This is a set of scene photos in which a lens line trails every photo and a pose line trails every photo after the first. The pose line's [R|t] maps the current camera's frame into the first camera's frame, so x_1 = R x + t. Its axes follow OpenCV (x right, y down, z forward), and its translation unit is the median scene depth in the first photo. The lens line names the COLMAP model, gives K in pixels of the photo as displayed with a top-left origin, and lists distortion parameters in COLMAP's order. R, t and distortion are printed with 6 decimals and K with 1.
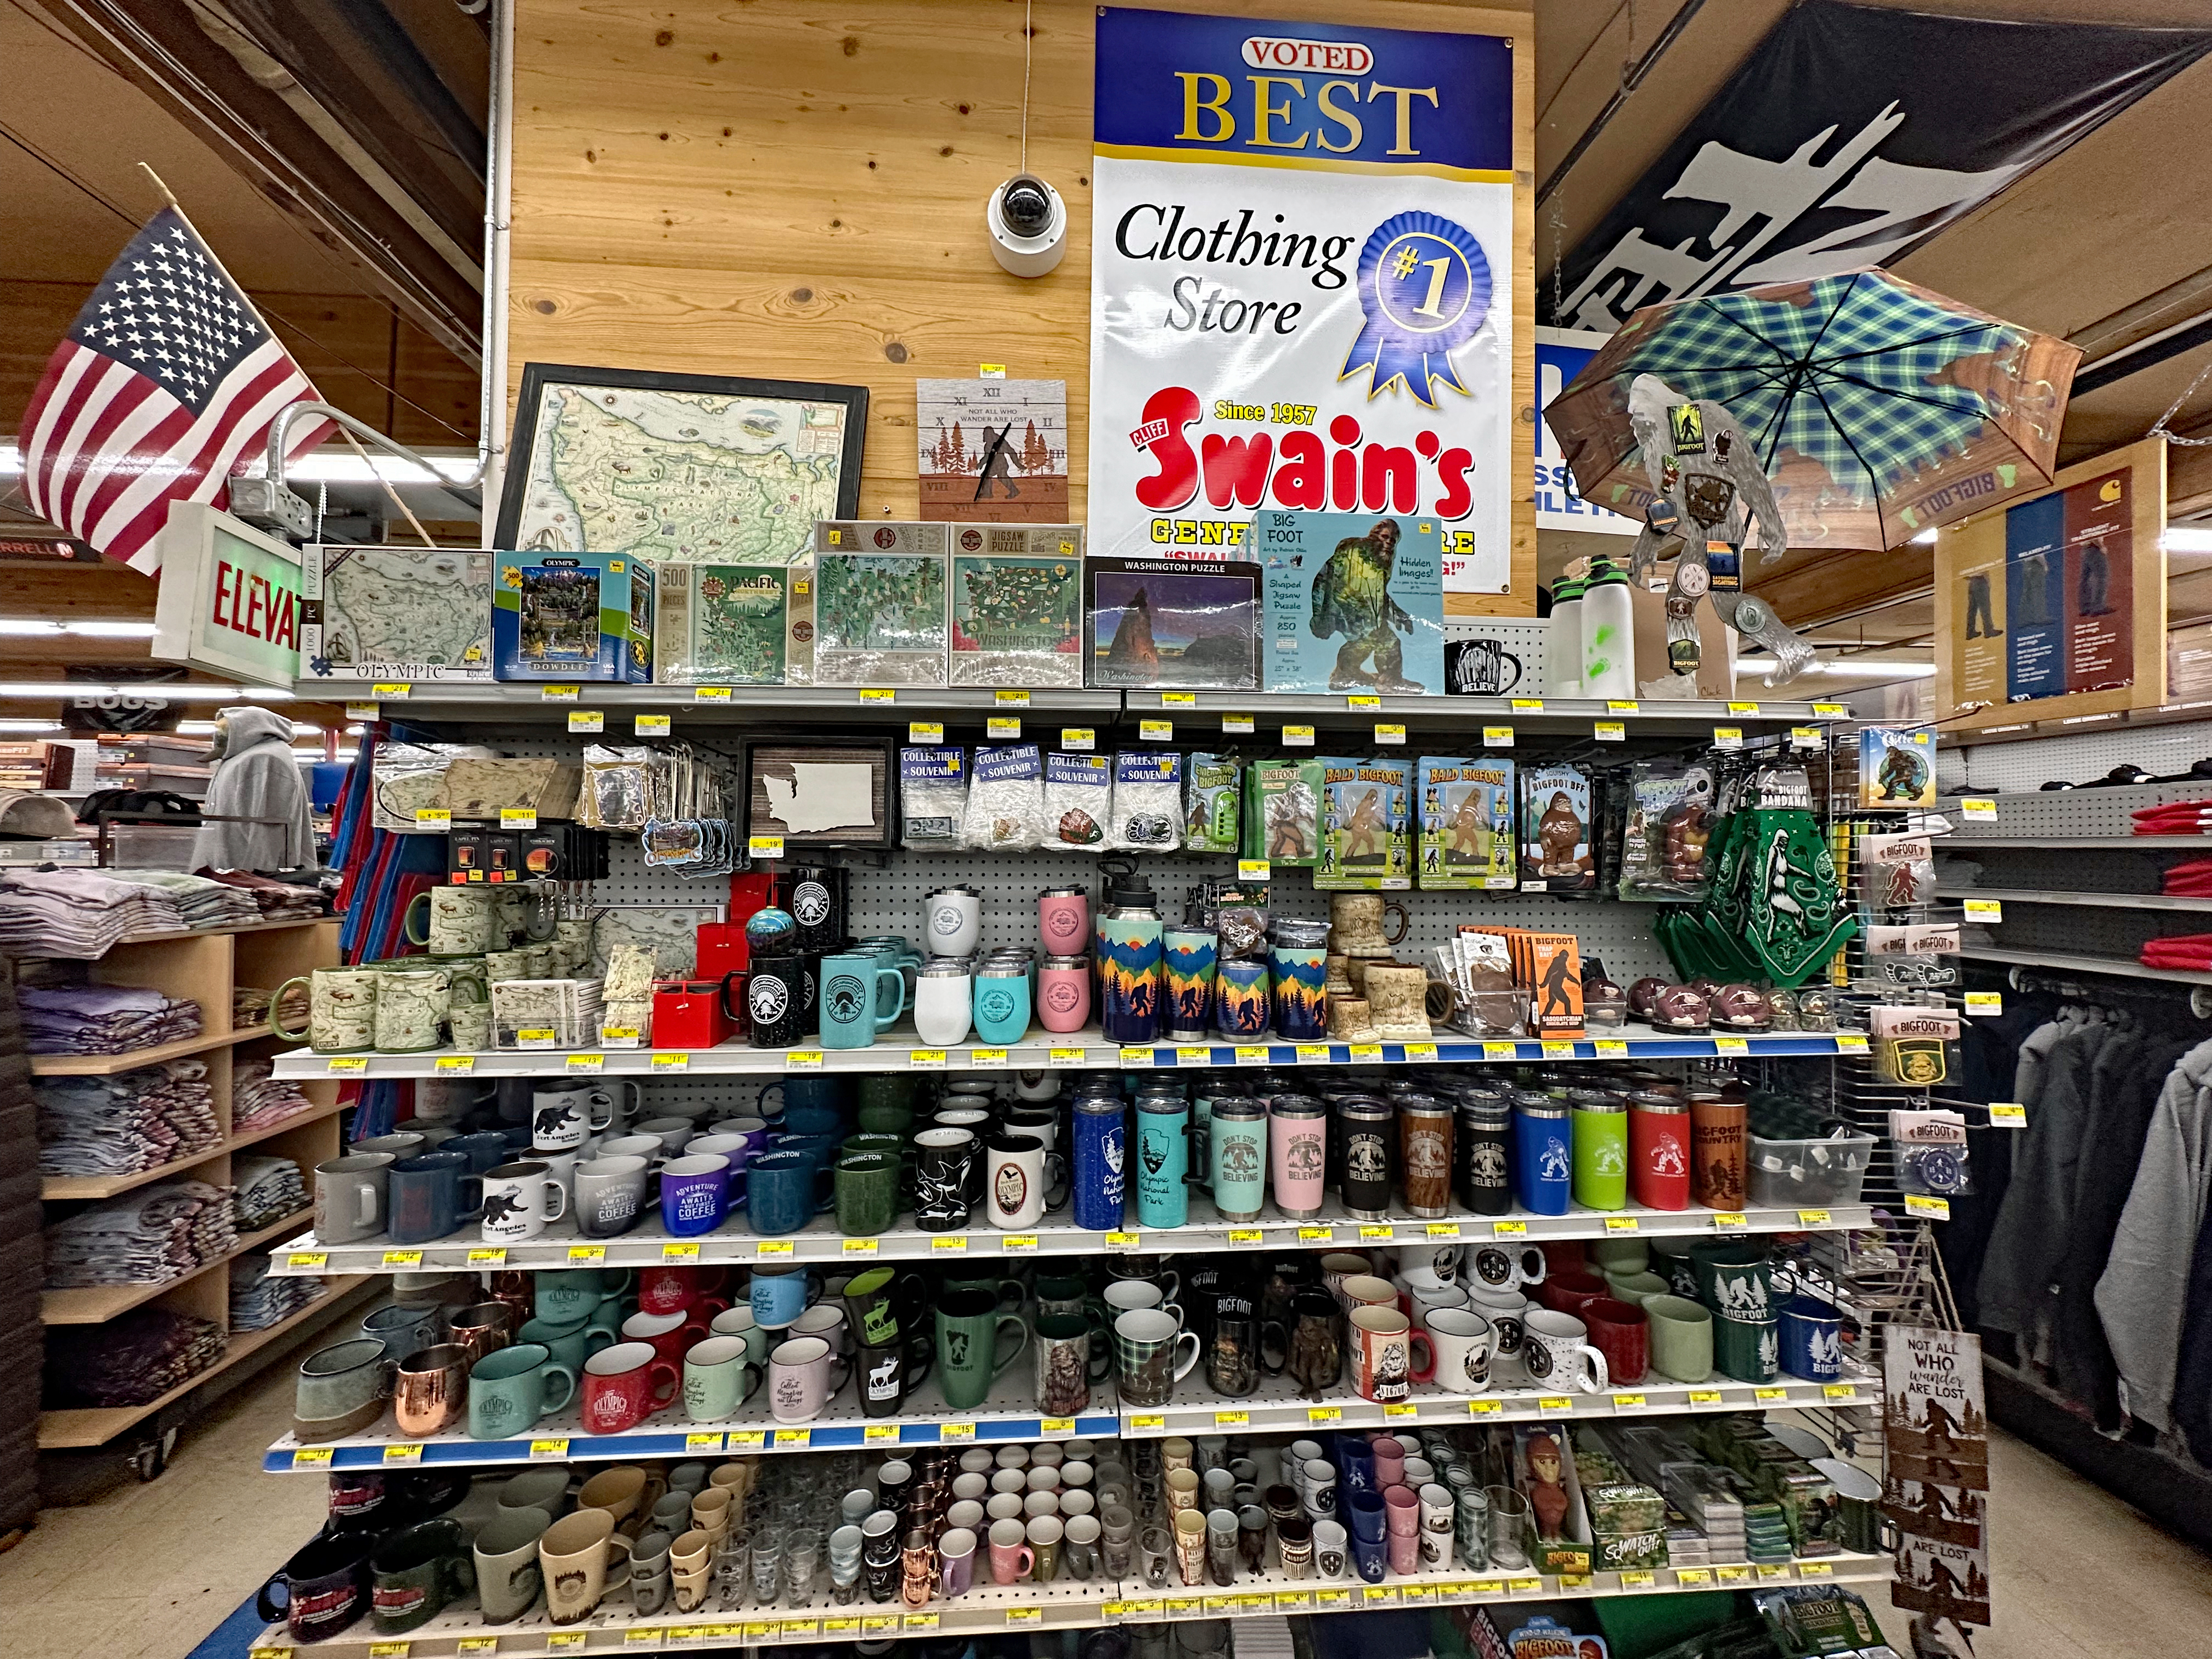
lens RADIAL K [[891.1, 0, 1108.9], [0, 891.1, 829.4], [0, 0, 1]] dist [0.000497, 0.000148]
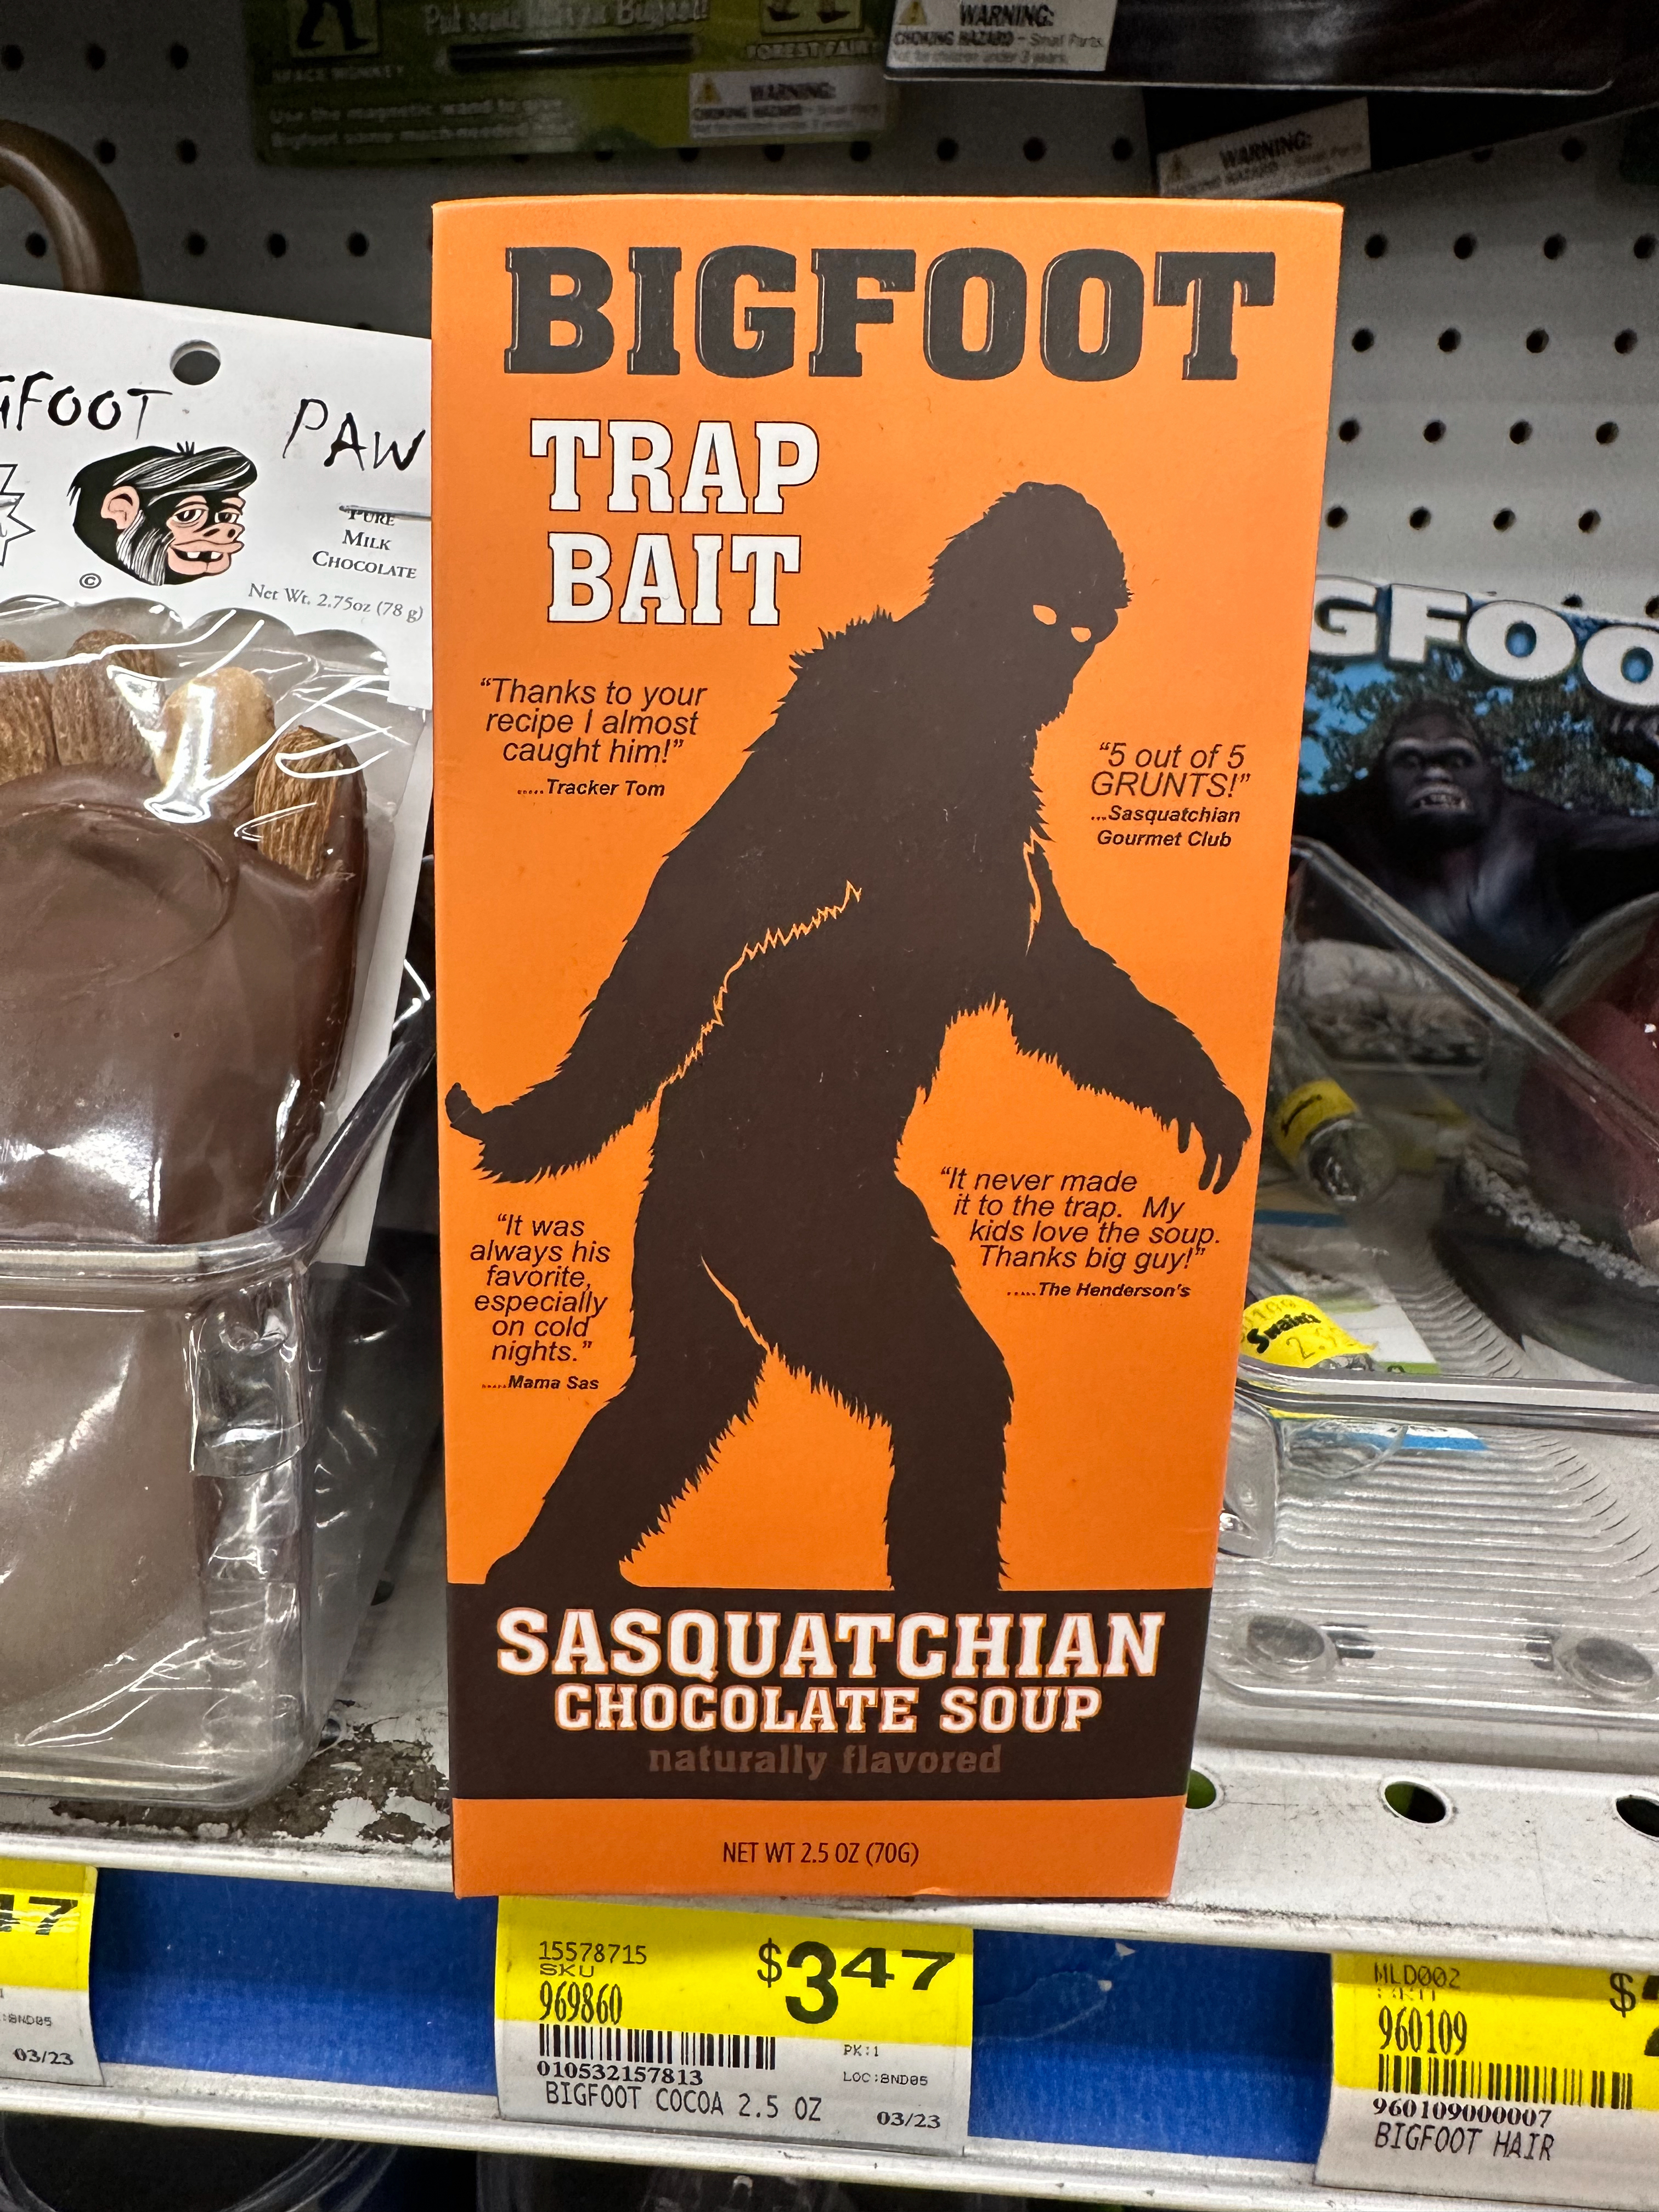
lens RADIAL K [[1649.0, 0, 832.0], [0, 1649.0, 1110.7], [0, 0, 1]] dist [-0.047894, 0.004935]
pose [[0.987450, 0.061875, -0.145308, 0.521826], [0.009144, 0.896118, 0.443722, 0.126970], [0.157669, -0.439482, 0.884306, 0.911509]]
